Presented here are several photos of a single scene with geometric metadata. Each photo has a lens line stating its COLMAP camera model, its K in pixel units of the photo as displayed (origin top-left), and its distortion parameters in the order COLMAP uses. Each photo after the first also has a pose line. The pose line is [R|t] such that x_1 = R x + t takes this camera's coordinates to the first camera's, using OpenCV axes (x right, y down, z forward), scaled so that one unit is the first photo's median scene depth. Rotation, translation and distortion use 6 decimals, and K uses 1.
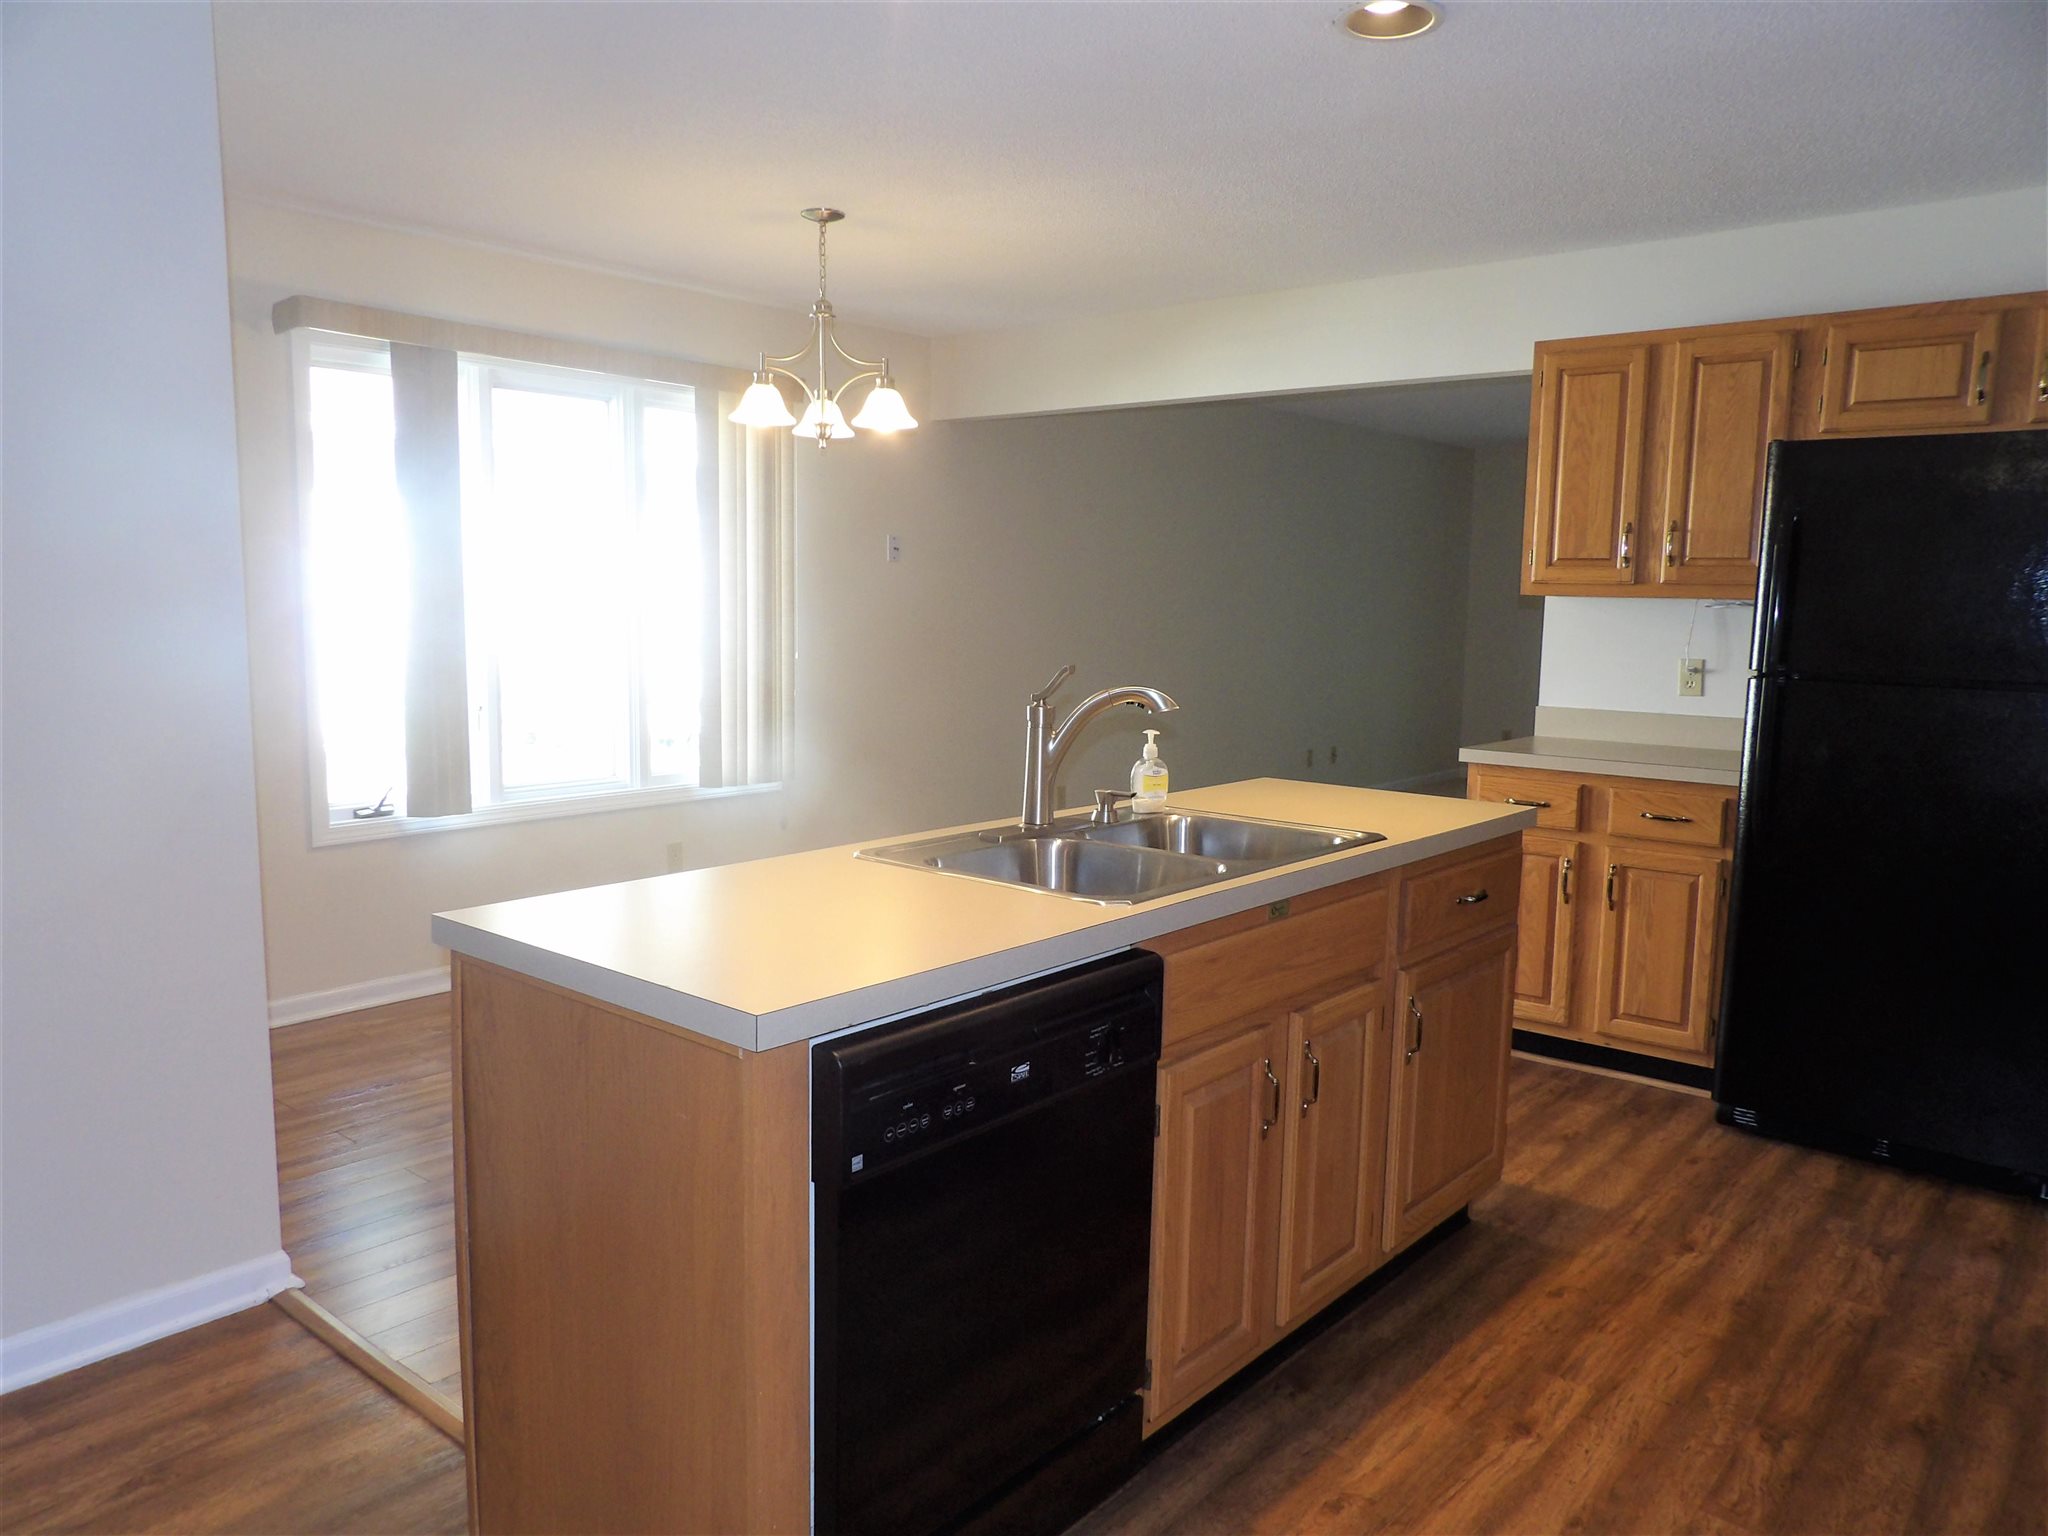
lens RADIAL K [[1466.2, 0, 1024.0], [0, 1466.2, 773.3], [0, 0, 1]] dist [-0.030180, 0.044110]
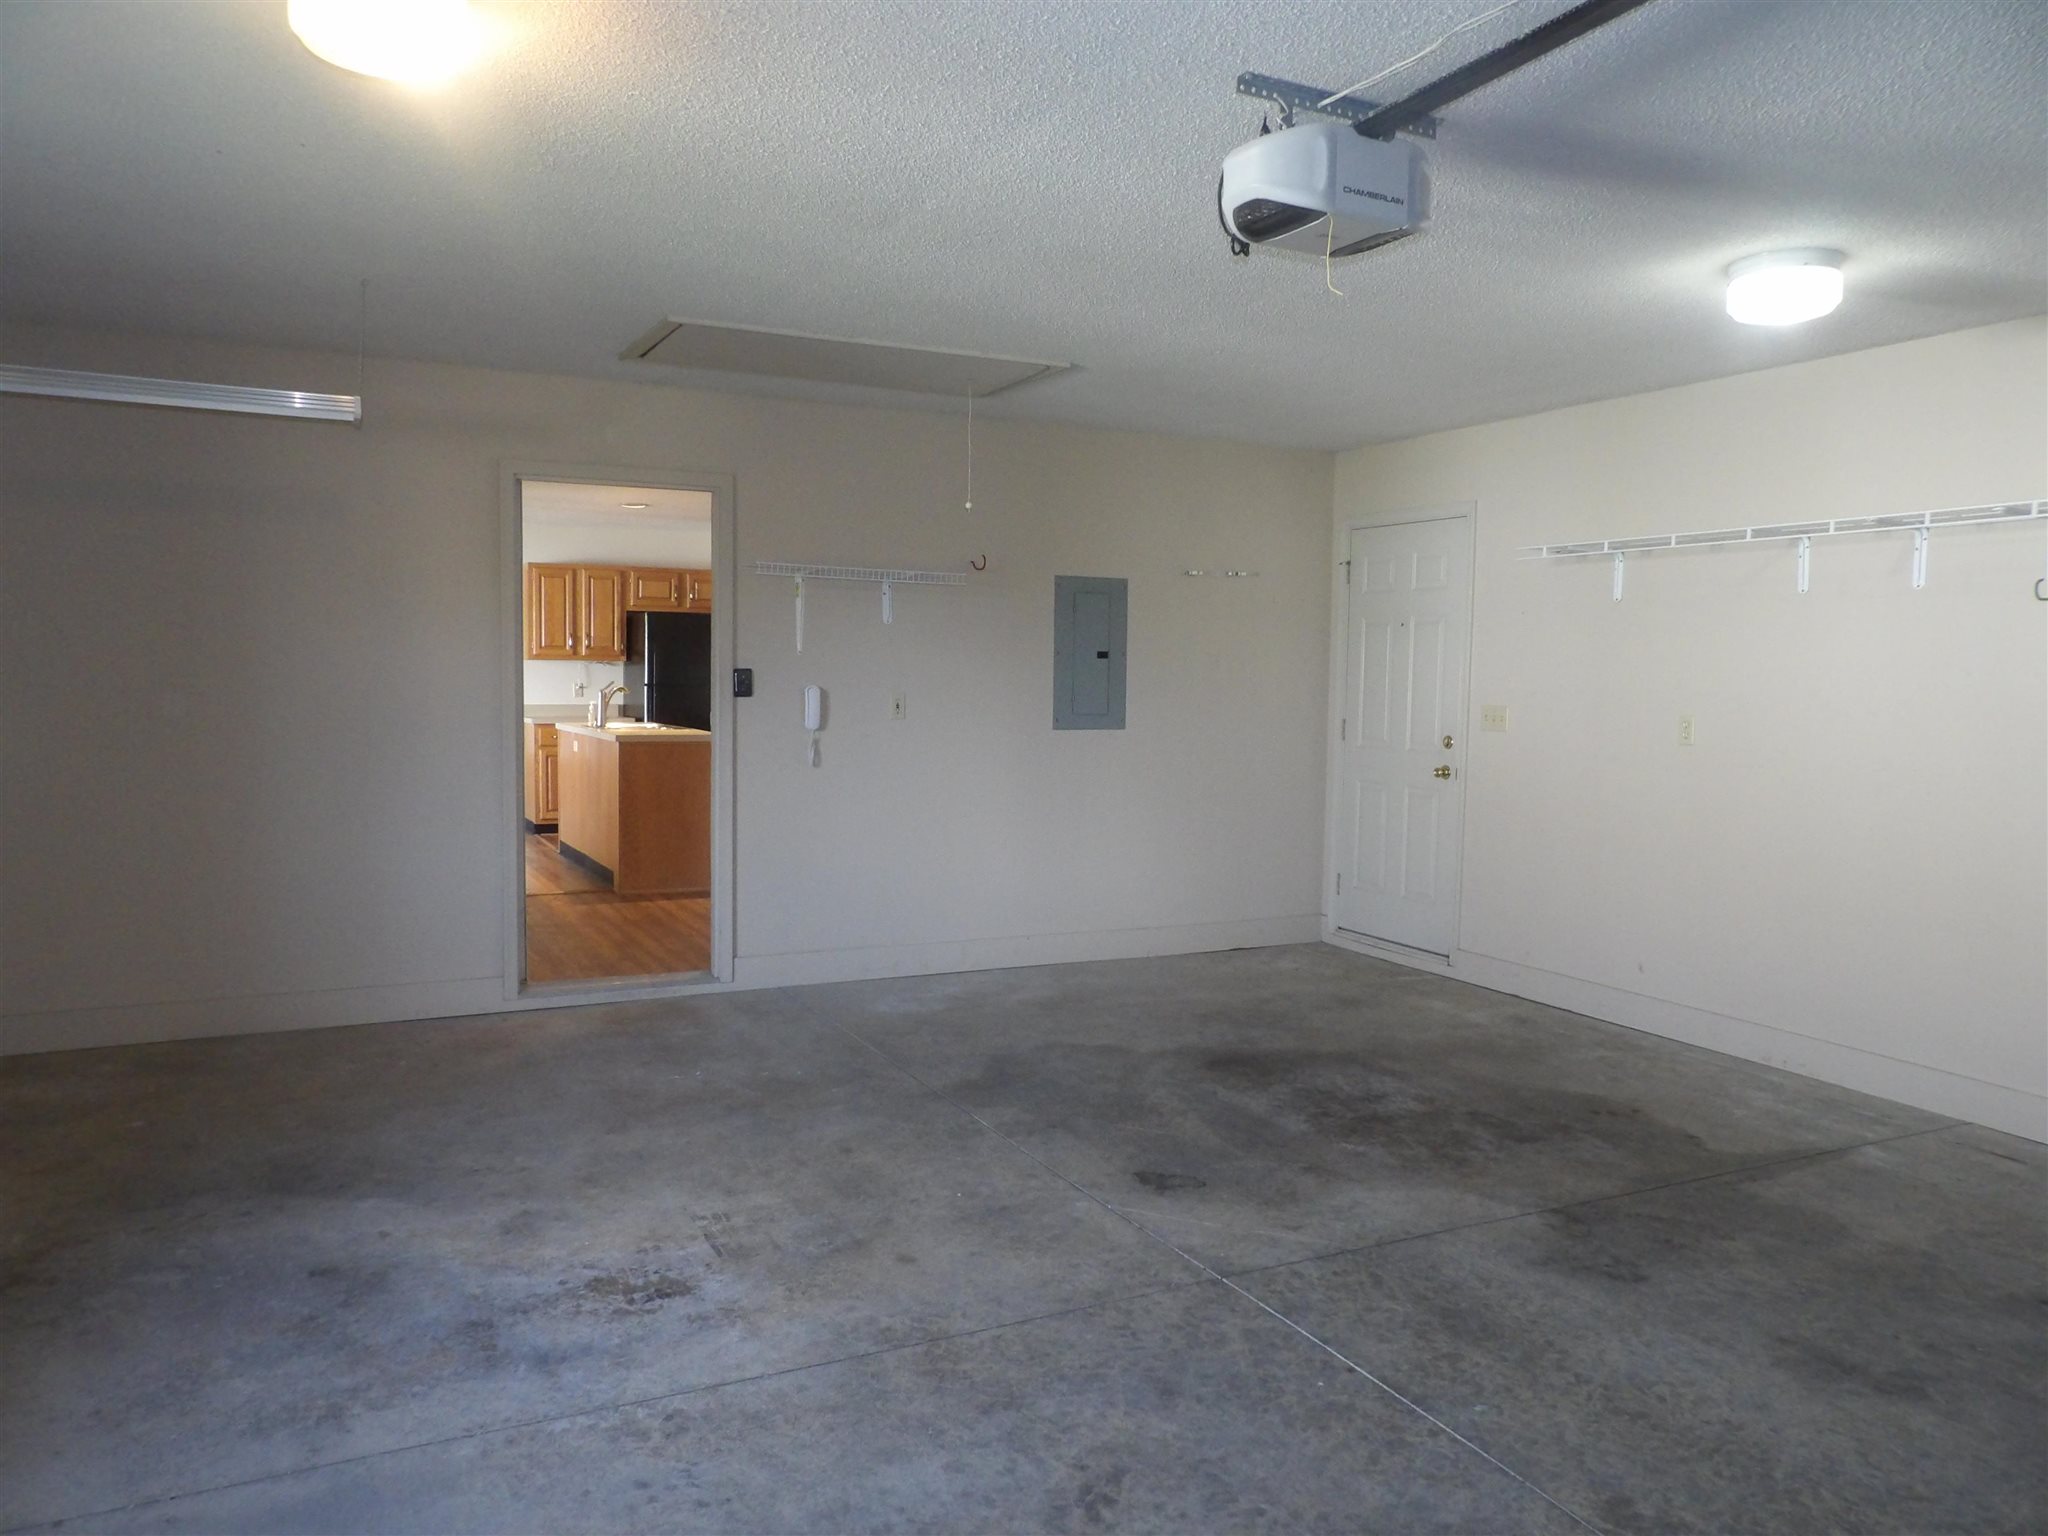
lens RADIAL K [[1466.2, 0, 1019.4], [0, 1466.2, 775.4], [0, 0, 1]] dist [-0.030180, 0.044110]
pose [[0.384582, -0.075074, 0.920033, -1.956474], [0.105945, 0.993691, 0.036798, 0.087096], [-0.916991, 0.083321, 0.390109, -0.879841]]
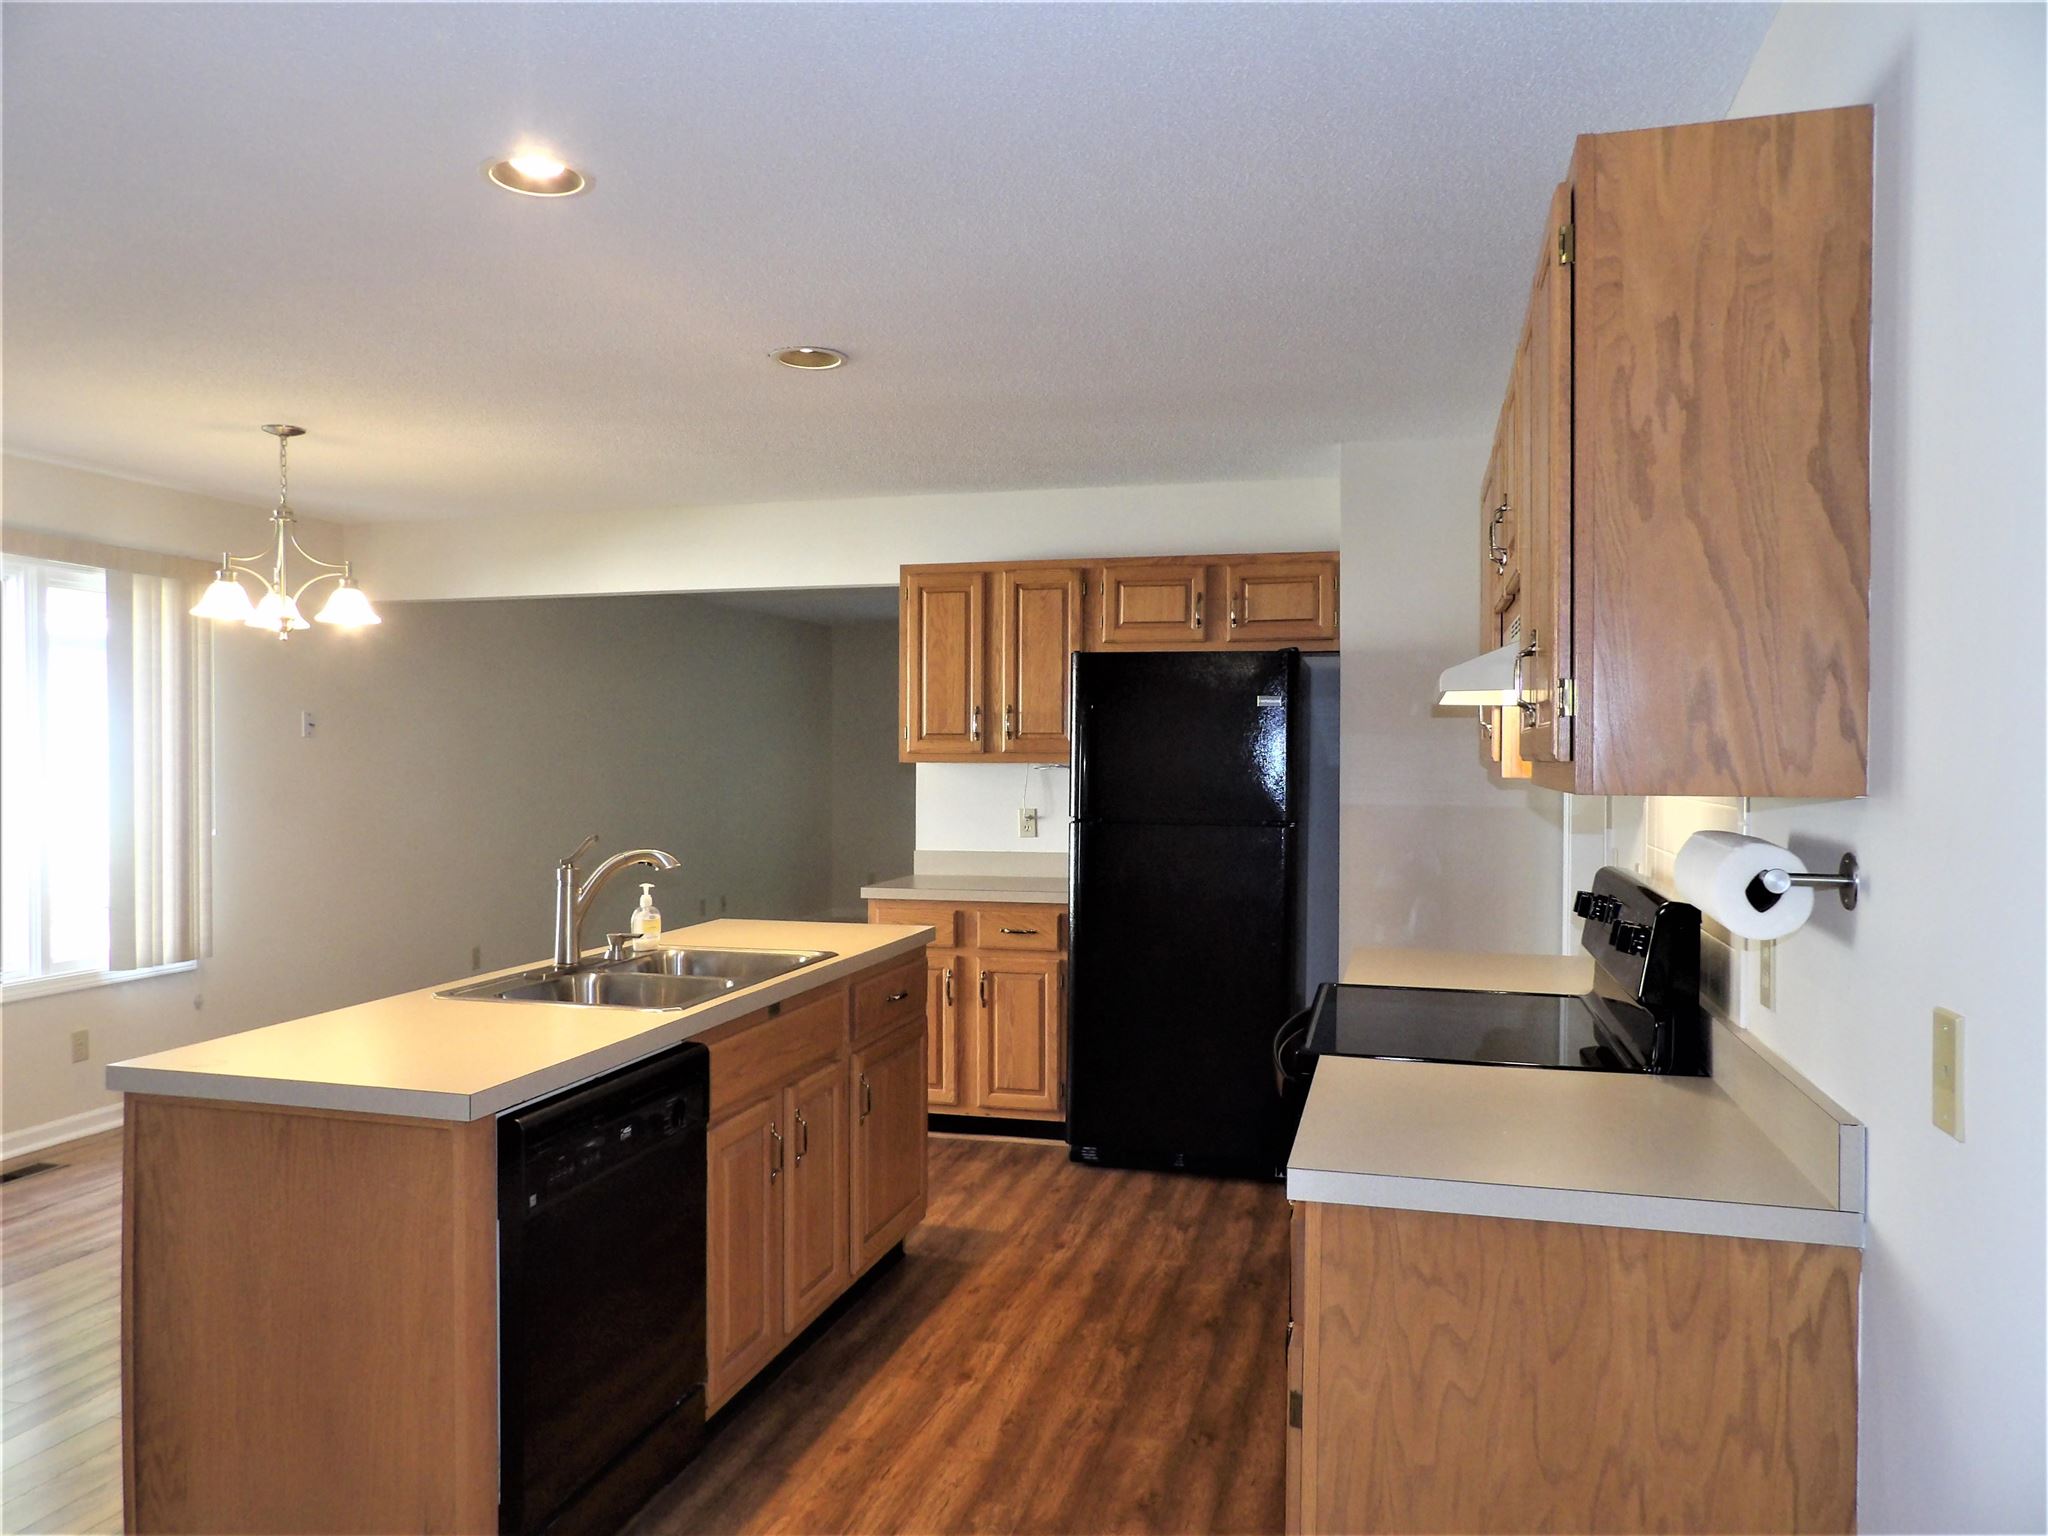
lens RADIAL K [[1466.2, 0, 1030.7], [0, 1466.2, 766.6], [0, 0, 1]] dist [-0.030180, 0.044110]
pose [[0.903075, -0.019308, 0.429049, -0.112328], [0.065508, 0.993492, -0.093174, 0.006839], [-0.424458, 0.112249, 0.898463, -0.202388]]
